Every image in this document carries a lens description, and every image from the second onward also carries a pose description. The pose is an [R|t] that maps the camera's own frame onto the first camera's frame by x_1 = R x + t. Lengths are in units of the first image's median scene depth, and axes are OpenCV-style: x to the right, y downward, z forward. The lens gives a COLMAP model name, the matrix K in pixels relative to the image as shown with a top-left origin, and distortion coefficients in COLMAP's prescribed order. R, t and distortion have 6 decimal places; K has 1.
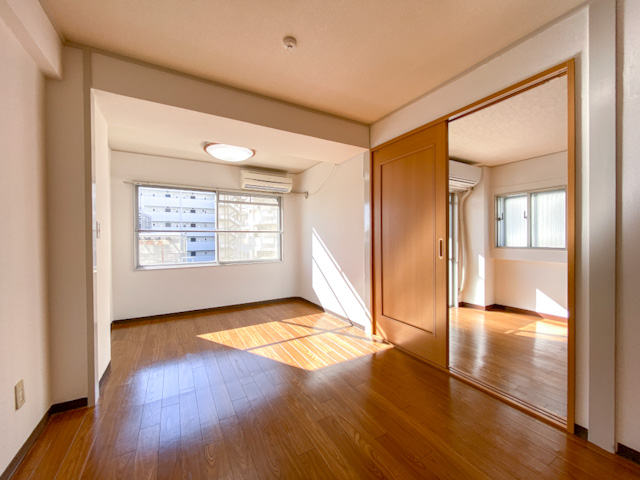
lens RADIAL K [[253.0, 0, 316.1], [0, 253.0, 241.4], [0, 0, 1]] dist [0.002480, -0.000007]
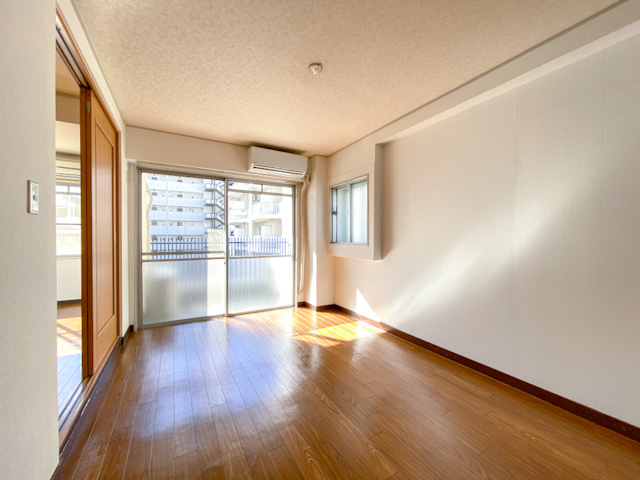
lens RADIAL K [[253.0, 0, 316.1], [0, 253.0, 241.4], [0, 0, 1]] dist [0.002480, -0.000007]
pose [[0.999969, 0.007816, 0.001360, 0.649851], [-0.007823, 0.999958, 0.004758, 0.012967], [-0.001323, -0.004769, 0.999988, 0.074711]]
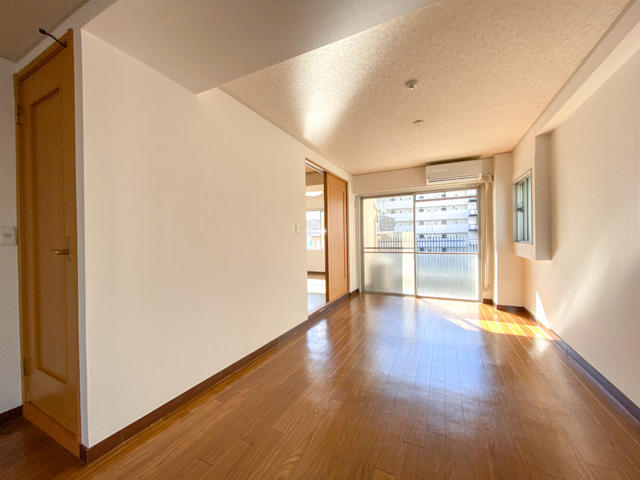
lens RADIAL K [[253.0, 0, 316.1], [0, 253.0, 241.4], [0, 0, 1]] dist [0.002480, -0.000007]
pose [[0.558233, 0.009553, -0.829629, 1.045469], [0.004806, 0.999880, 0.014747, 0.005924], [0.829670, -0.012219, 0.558120, -0.069382]]
